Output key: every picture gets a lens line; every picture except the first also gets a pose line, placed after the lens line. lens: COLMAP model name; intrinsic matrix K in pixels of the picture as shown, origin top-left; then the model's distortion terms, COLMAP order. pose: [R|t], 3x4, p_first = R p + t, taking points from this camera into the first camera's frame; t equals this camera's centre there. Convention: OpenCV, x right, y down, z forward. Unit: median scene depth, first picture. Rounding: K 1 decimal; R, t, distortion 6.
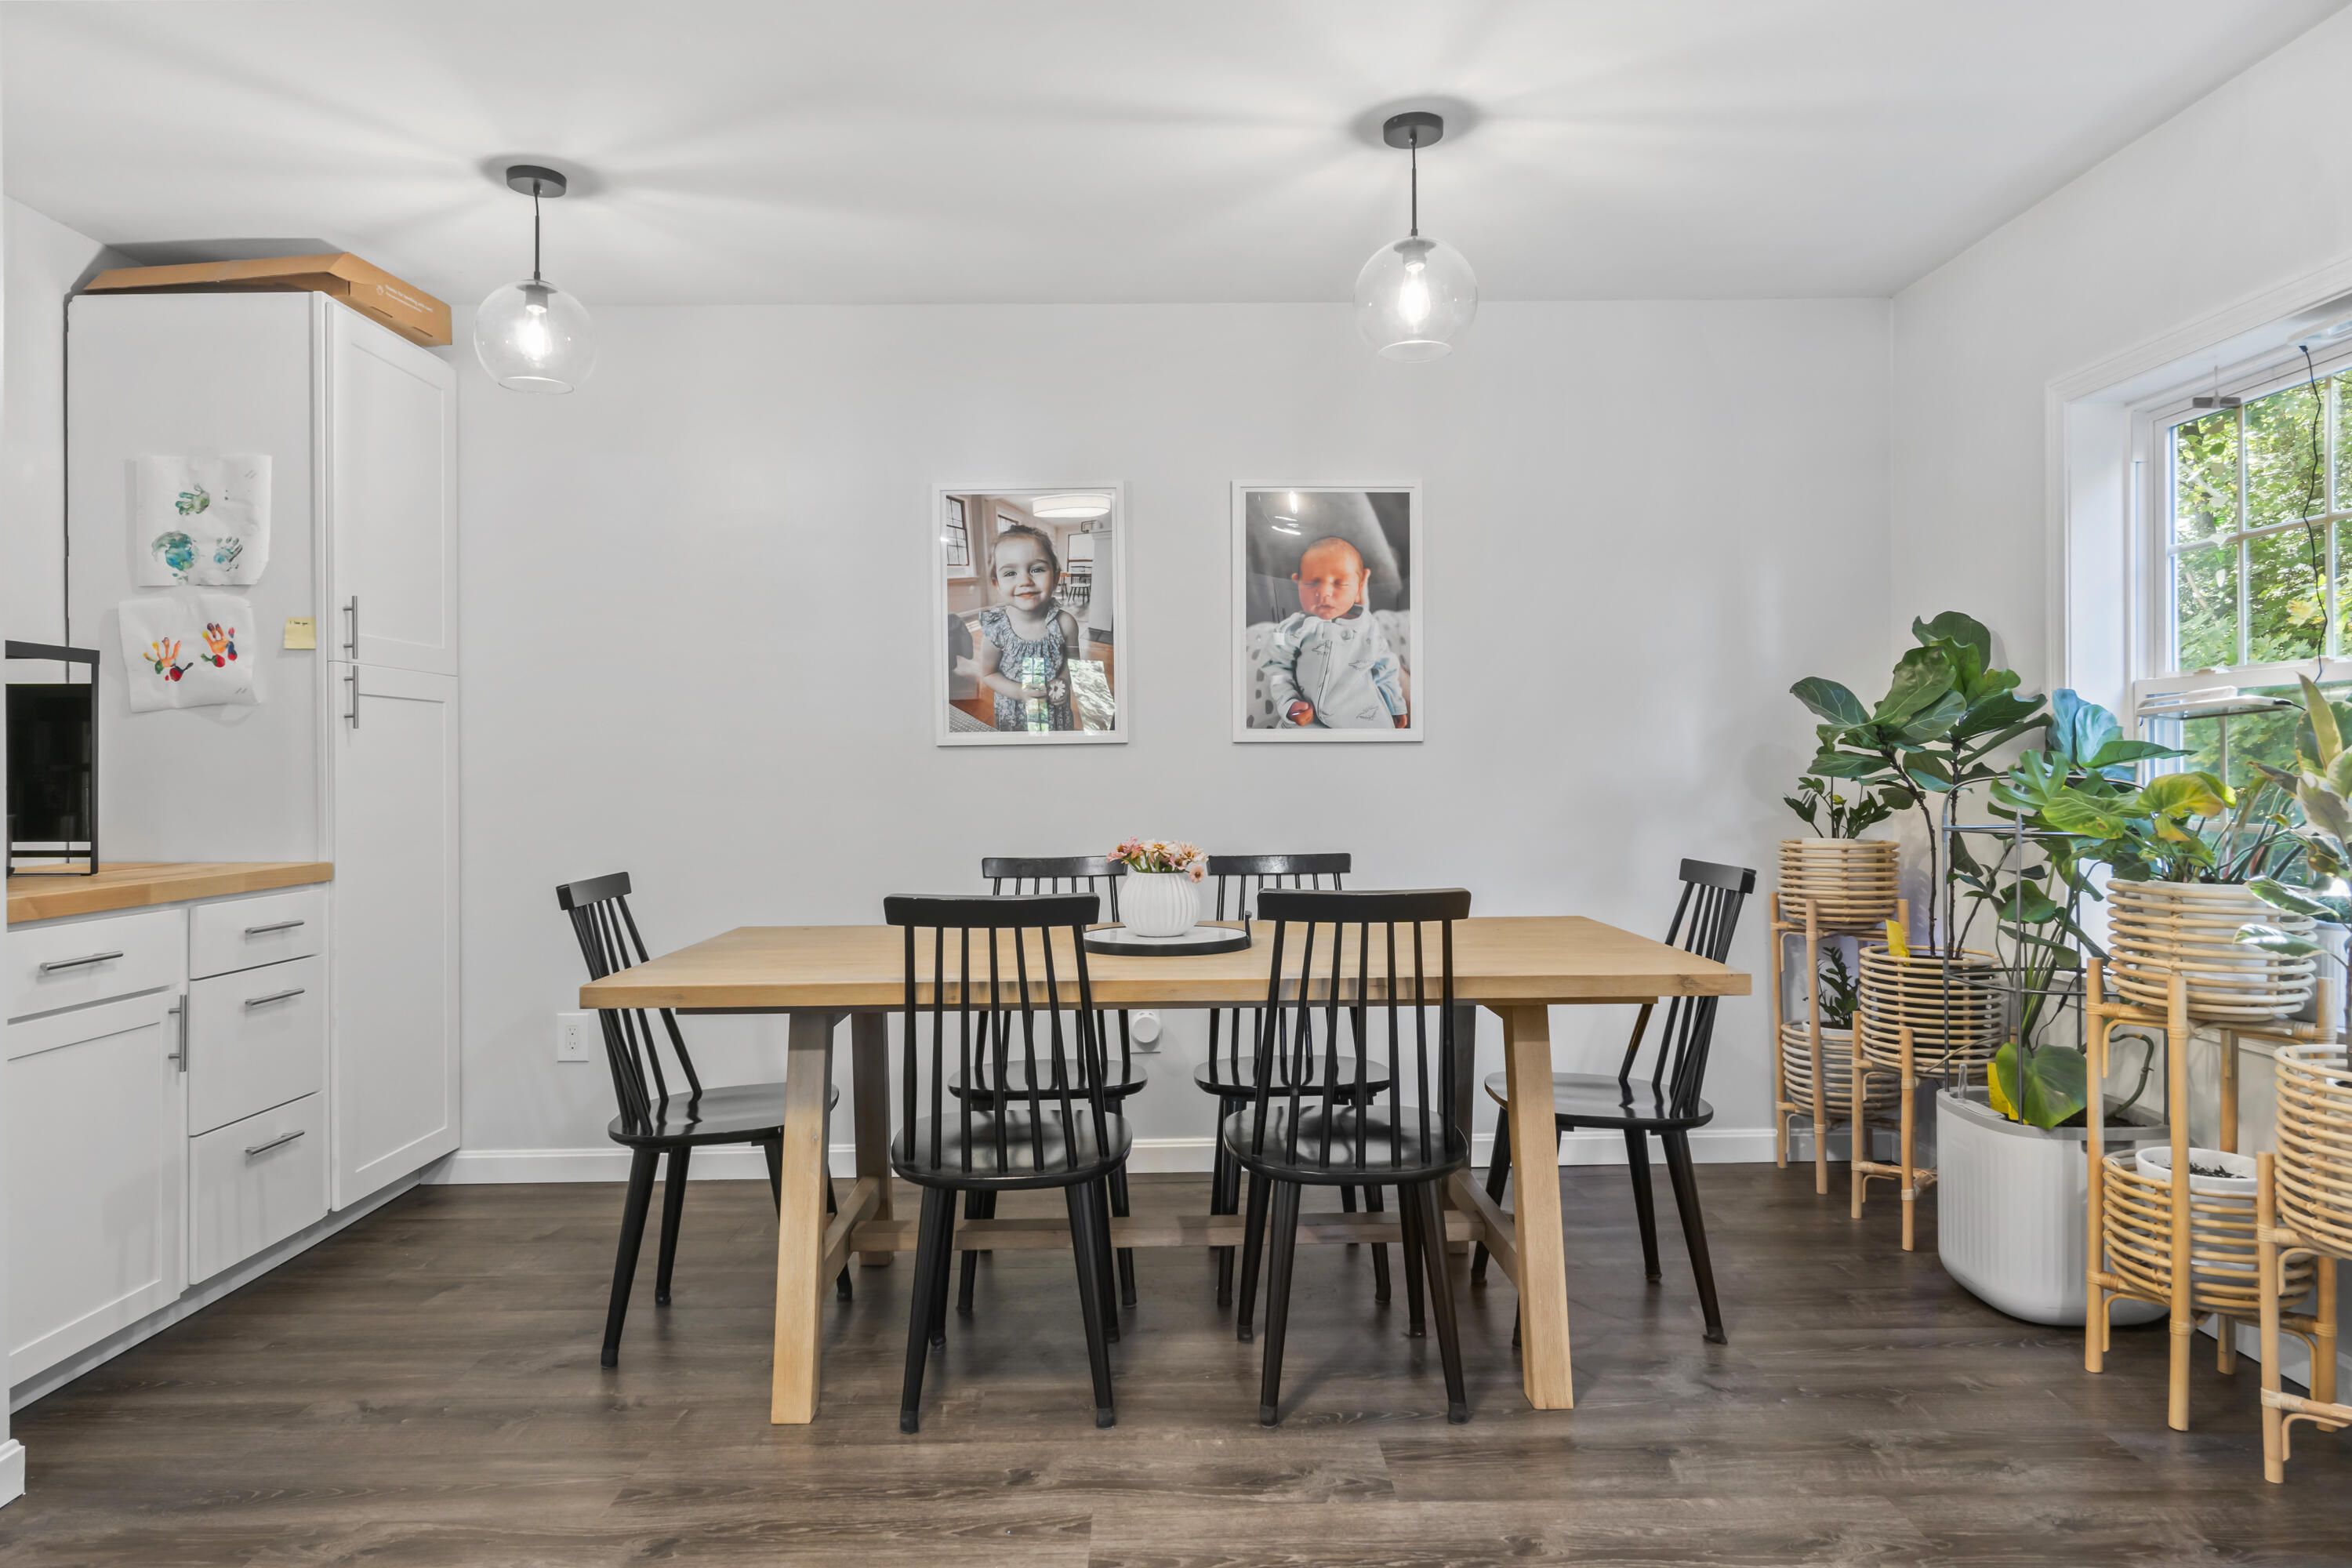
lens RADIAL K [[1508.1, 0, 1176.0], [0, 1508.1, 784.0], [0, 0, 1]] dist [-0.005699, -0.002076]
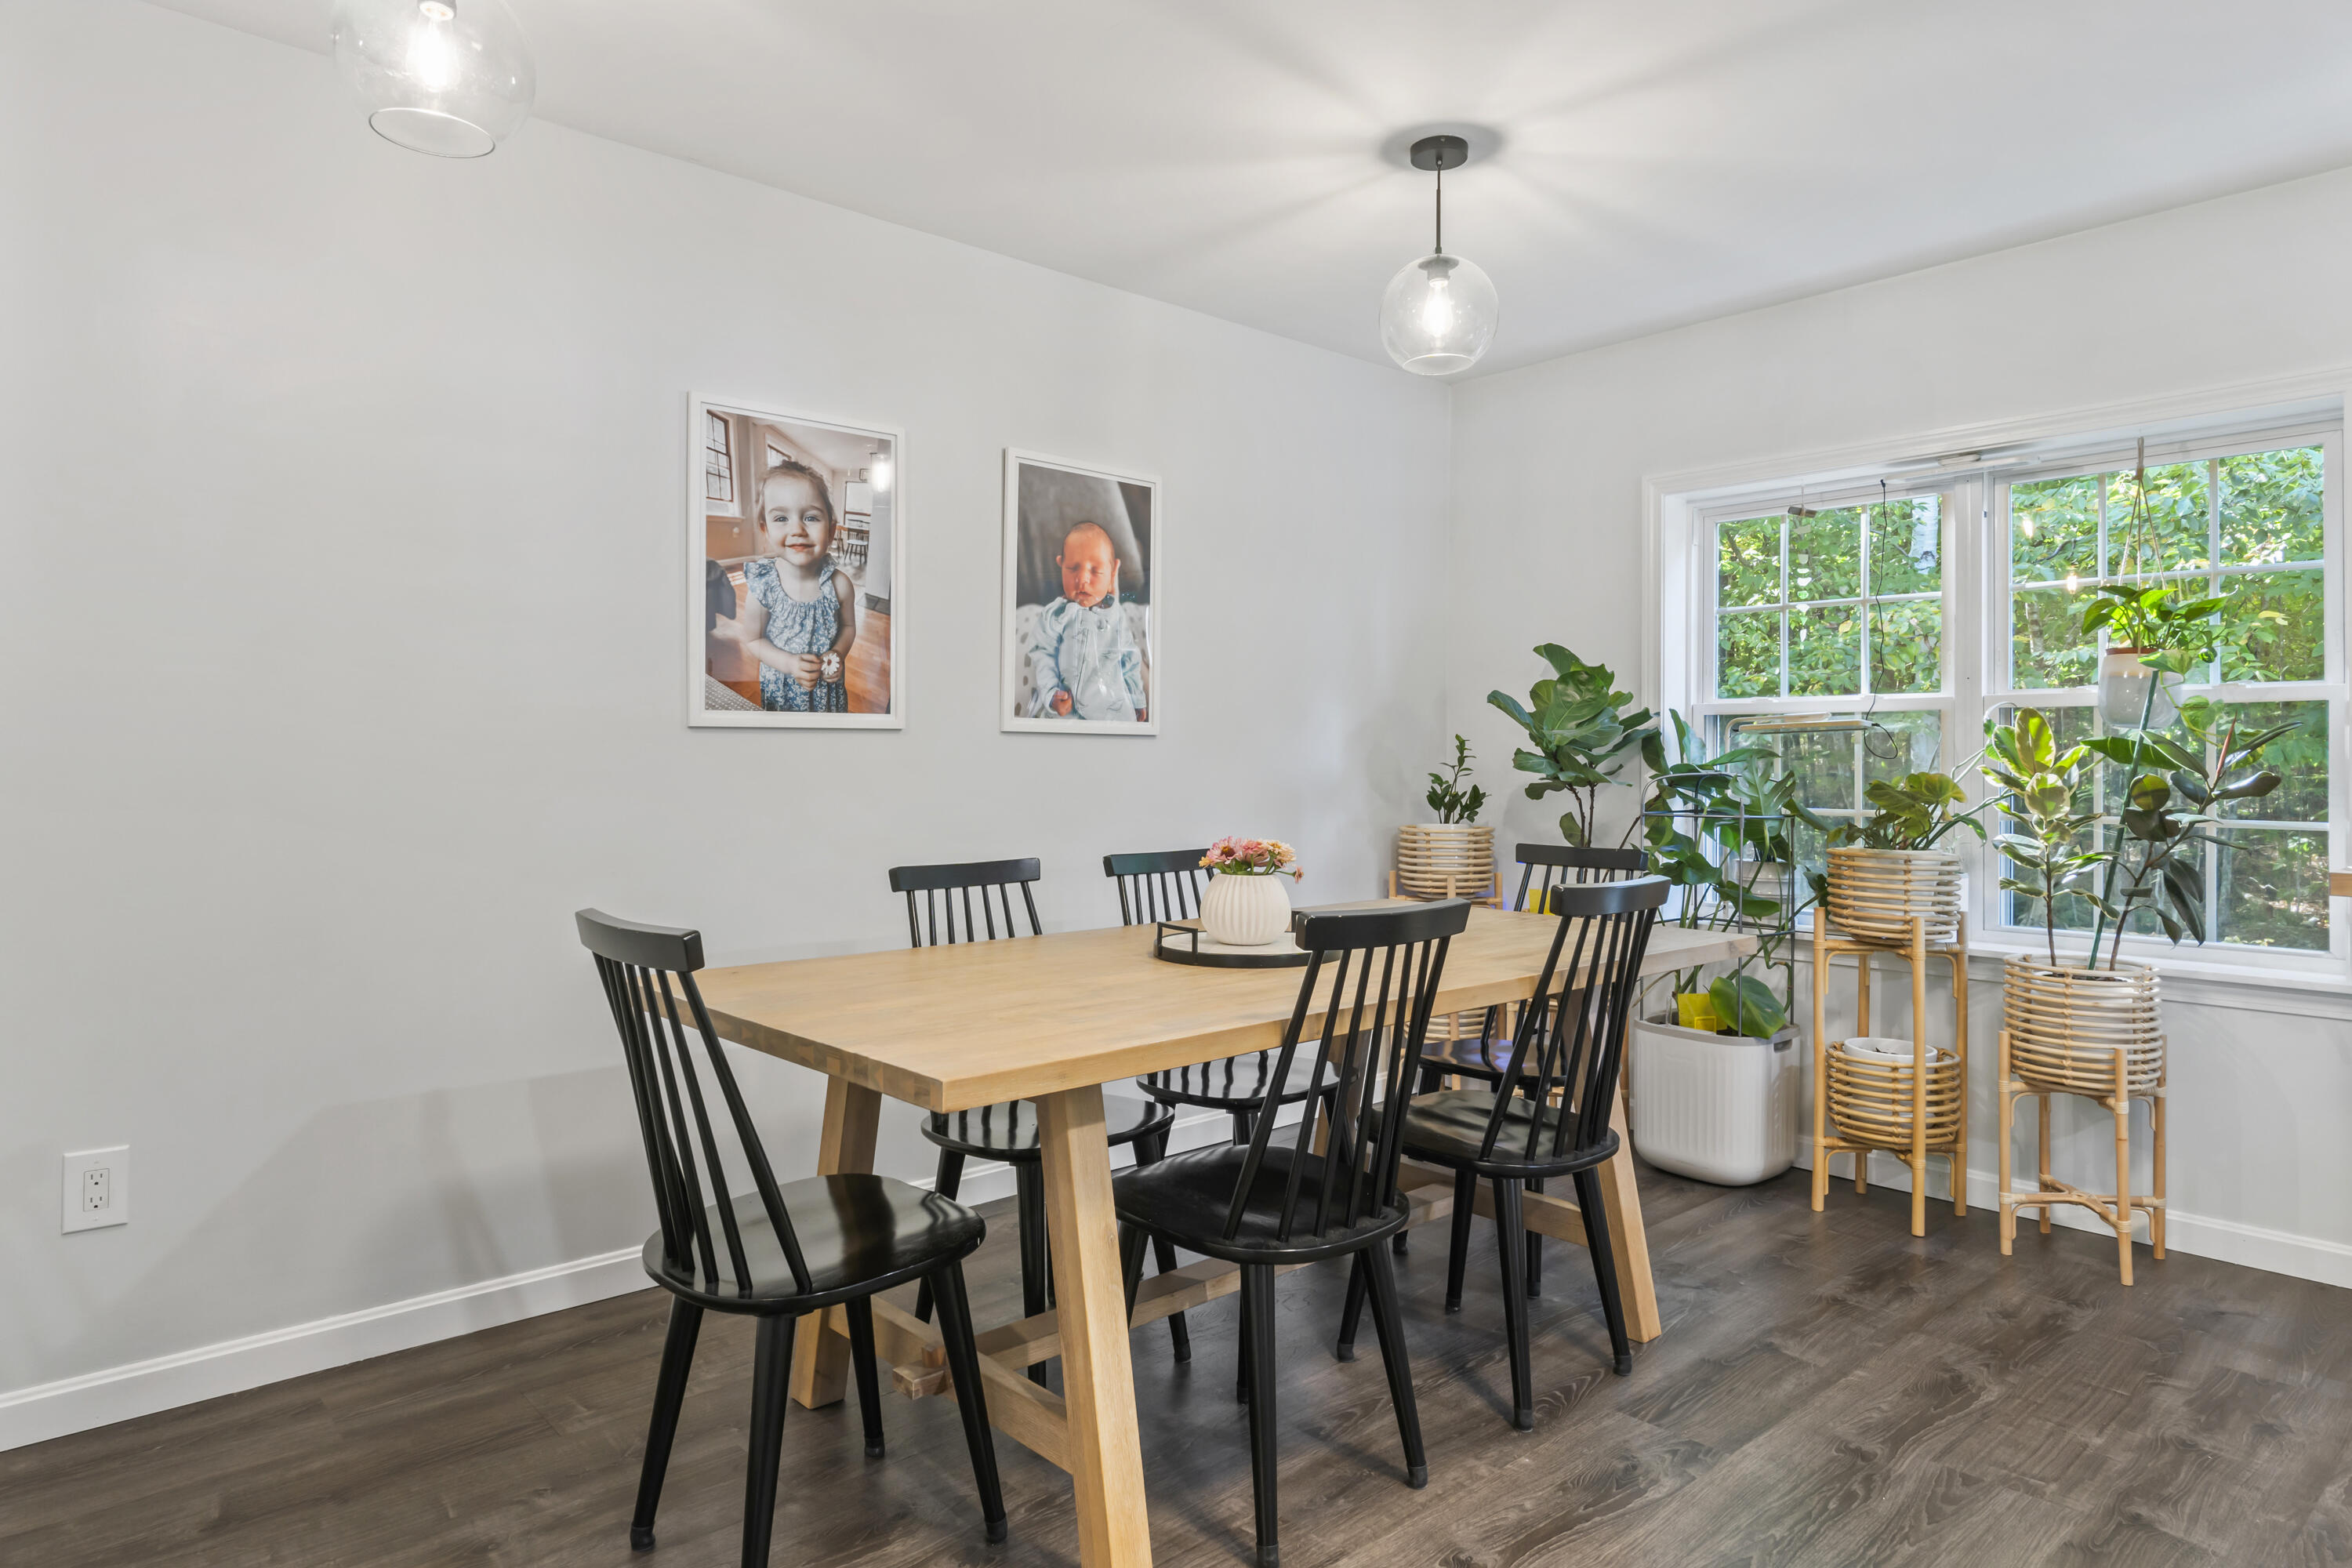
lens RADIAL K [[1405.5, 0, 1175.5], [0, 1405.5, 761.4], [0, 0, 1]] dist [-0.003398, -0.001065]
pose [[0.749154, 0.011059, 0.662303, -0.452666], [-0.004194, 0.999920, -0.011953, 0.000396], [-0.662382, 0.006177, 0.749141, 0.287979]]
